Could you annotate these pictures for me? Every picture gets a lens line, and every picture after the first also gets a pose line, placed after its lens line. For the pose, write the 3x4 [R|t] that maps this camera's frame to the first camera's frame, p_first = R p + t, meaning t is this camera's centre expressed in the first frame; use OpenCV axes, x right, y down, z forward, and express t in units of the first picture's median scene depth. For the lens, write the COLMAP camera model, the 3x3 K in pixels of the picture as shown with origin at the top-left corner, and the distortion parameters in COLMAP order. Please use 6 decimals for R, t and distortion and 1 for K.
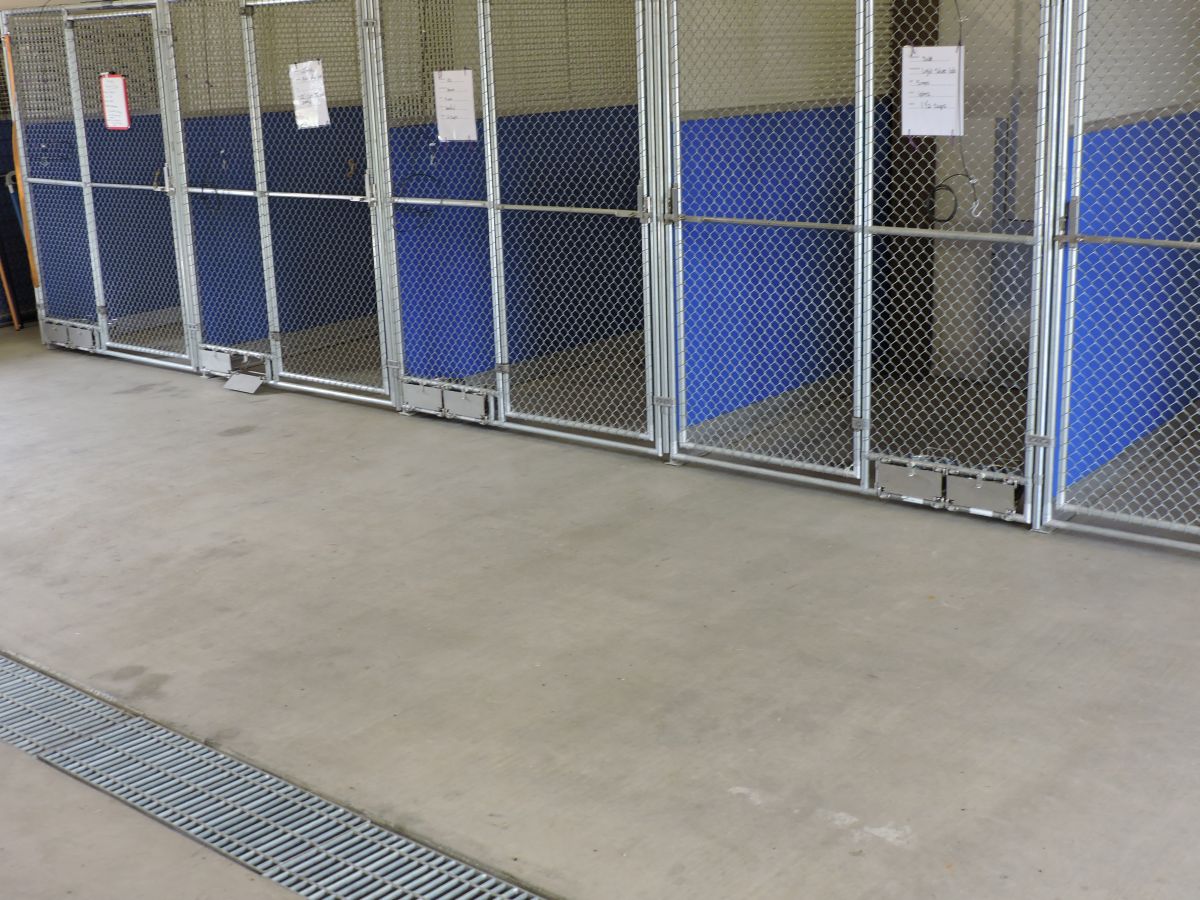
lens RADIAL K [[1509.2, 0, 600.0], [0, 1509.2, 450.0], [0, 0, 1]] dist [-0.076790, 0.113388]
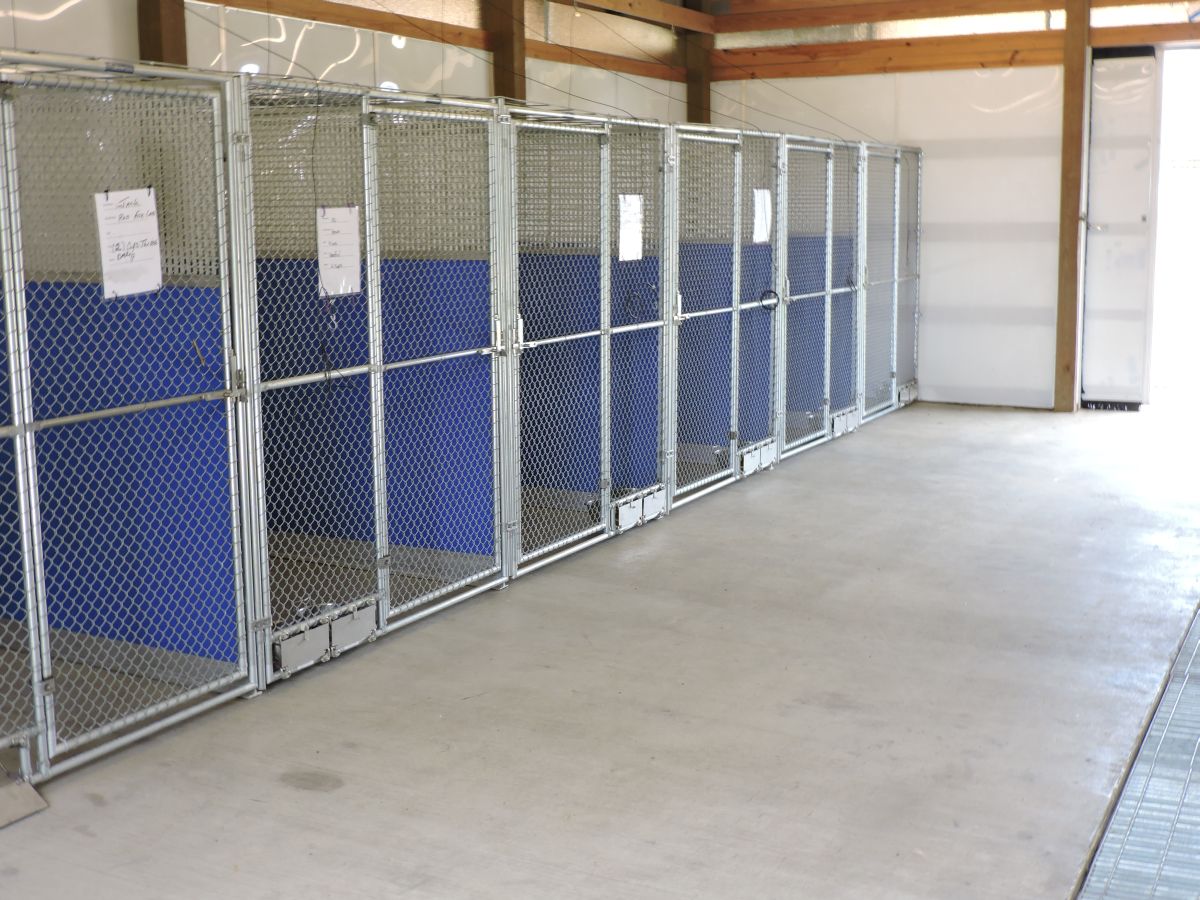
lens RADIAL K [[1509.2, 0, 600.0], [0, 1509.2, 450.0], [0, 0, 1]] dist [-0.076790, 0.113388]
pose [[-0.220797, -0.120558, 0.967840, -1.009452], [0.268331, 0.946528, 0.179119, -0.260996], [-0.937682, 0.299251, -0.176641, 1.157082]]
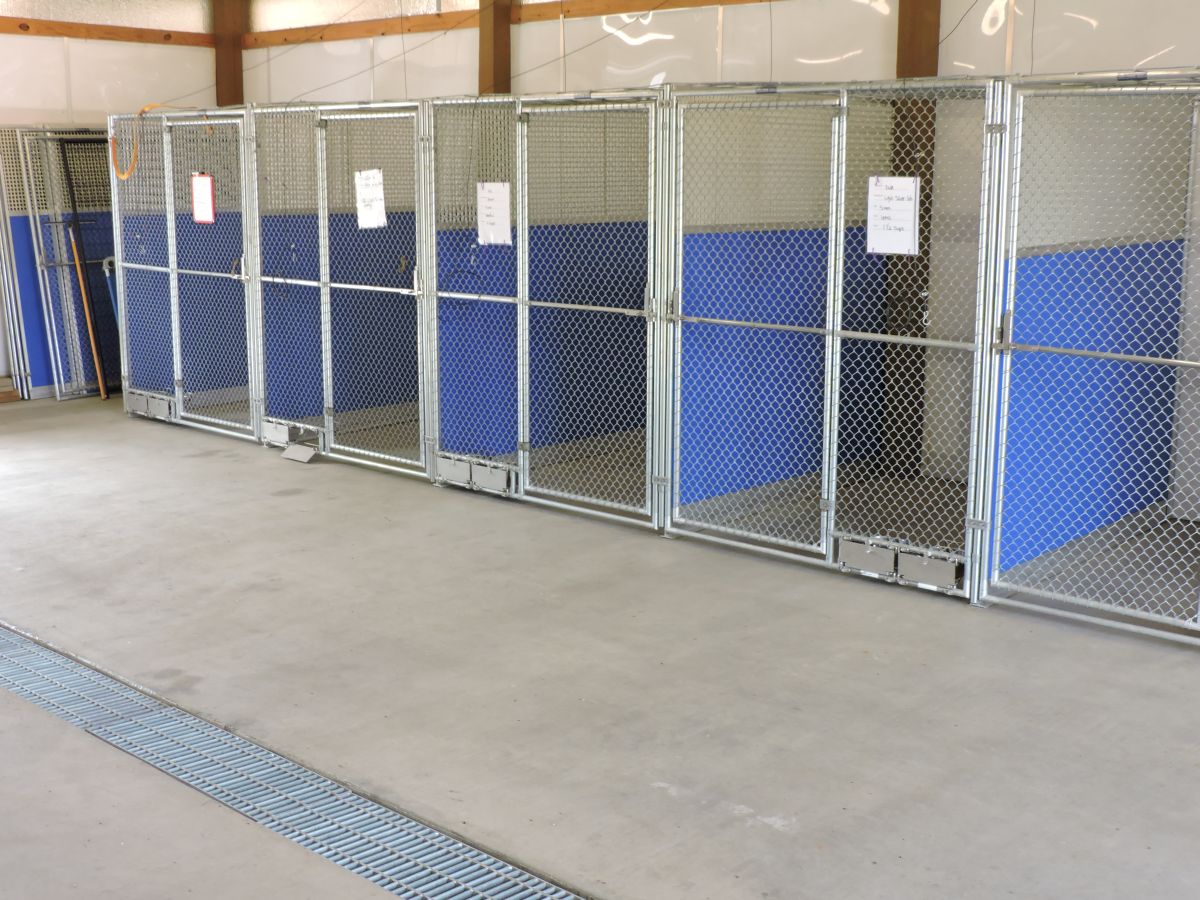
lens RADIAL K [[1509.2, 0, 600.0], [0, 1509.2, 450.0], [0, 0, 1]] dist [-0.076790, 0.113388]
pose [[0.997397, 0.048225, -0.053604, 0.058823], [-0.052185, 0.995809, -0.075114, 0.033481], [0.049757, 0.077716, 0.995733, -0.127037]]
